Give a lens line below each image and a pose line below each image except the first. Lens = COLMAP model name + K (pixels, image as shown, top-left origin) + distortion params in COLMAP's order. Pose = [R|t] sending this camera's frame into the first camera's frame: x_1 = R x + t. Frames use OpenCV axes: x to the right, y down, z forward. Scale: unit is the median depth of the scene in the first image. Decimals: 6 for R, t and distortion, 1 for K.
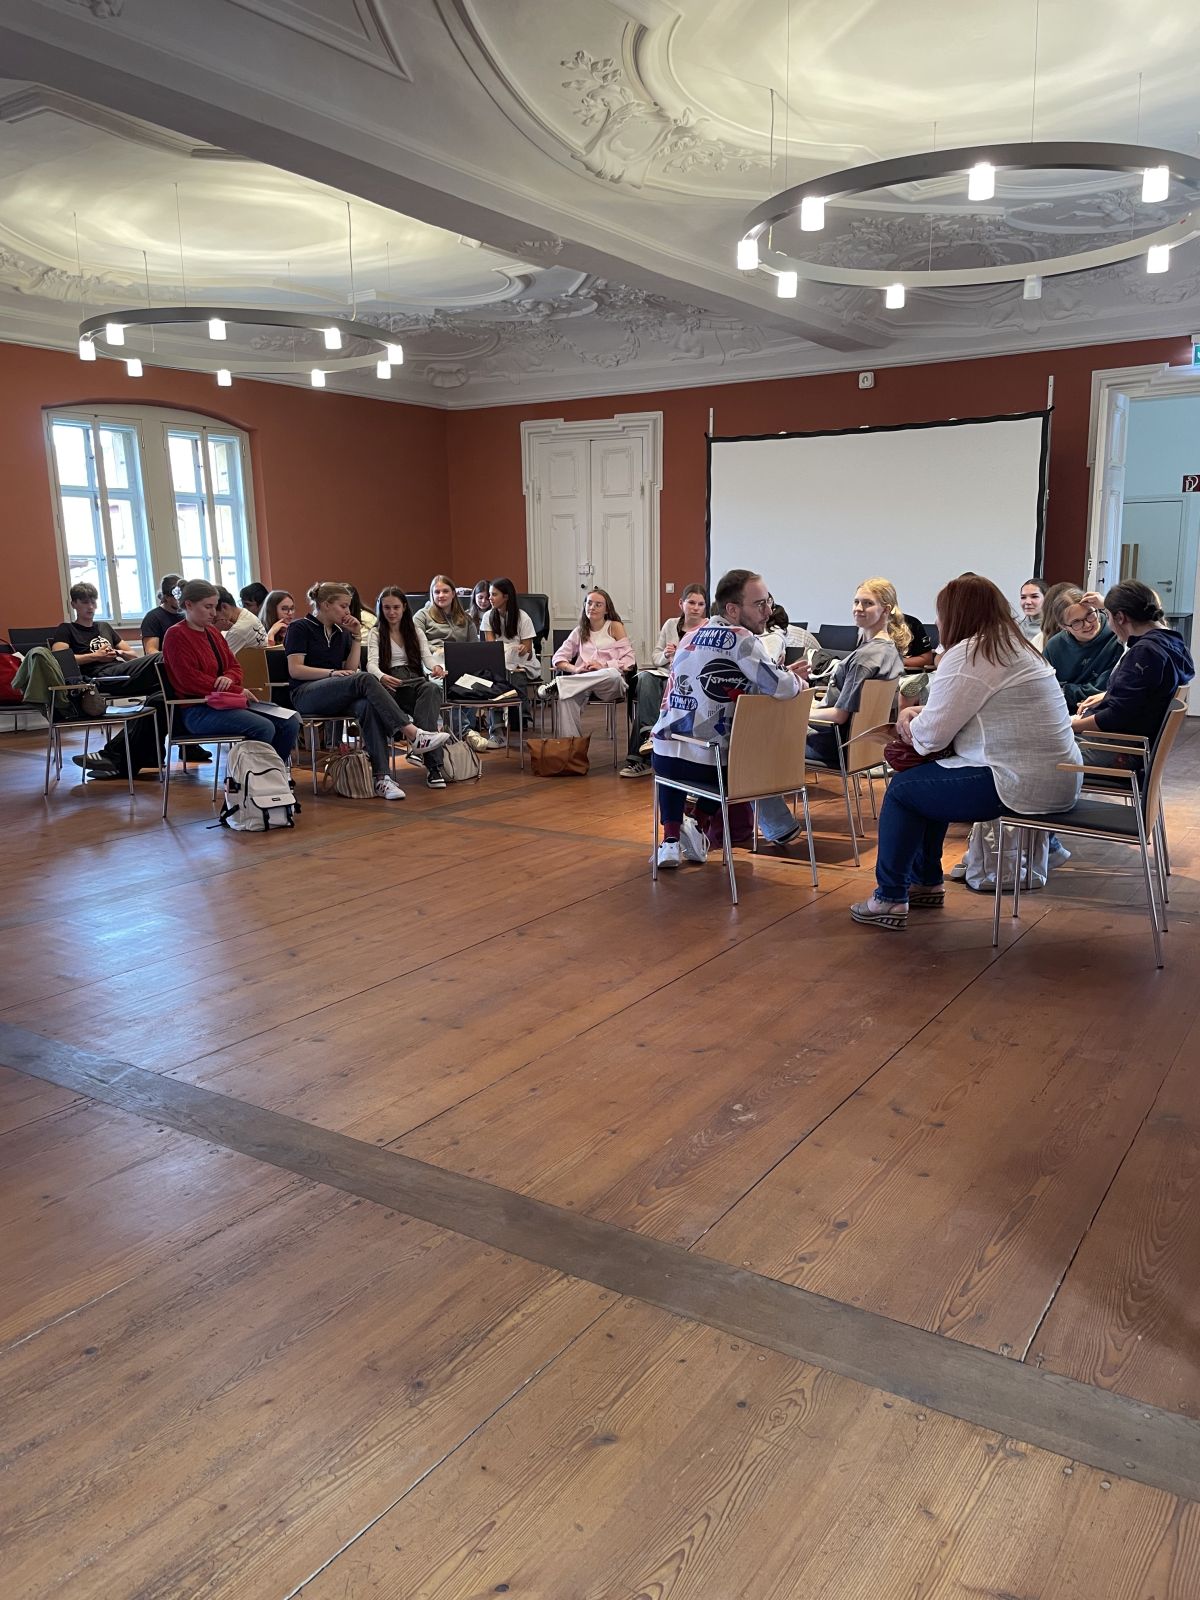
lens RADIAL K [[1207.2, 0, 601.7], [0, 1207.2, 808.1], [0, 0, 1]] dist [0.009481, 0.000175]
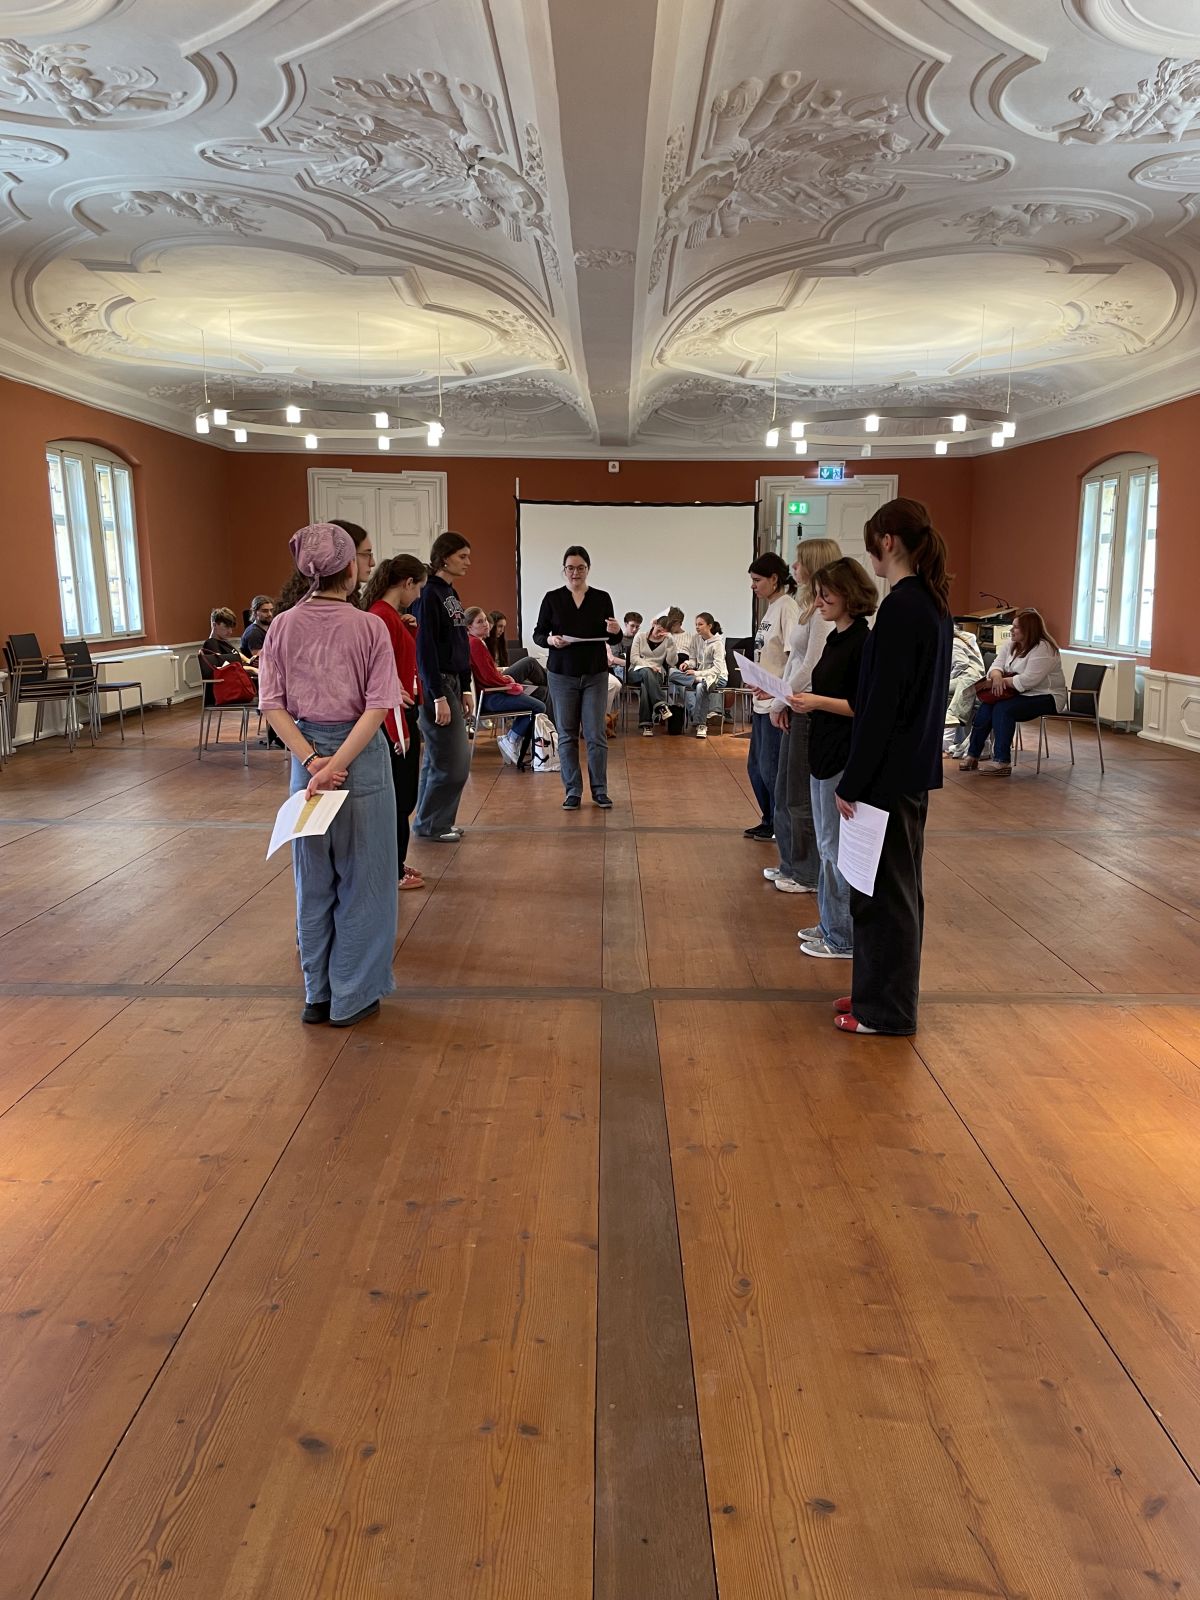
lens RADIAL K [[1207.2, 0, 599.4], [0, 1207.2, 799.7], [0, 0, 1]] dist [0.009481, 0.000175]
pose [[0.835590, -0.074151, 0.544326, -0.595376], [0.084468, 0.996408, 0.006071, 0.027326], [-0.542820, 0.040905, 0.838852, -0.169343]]
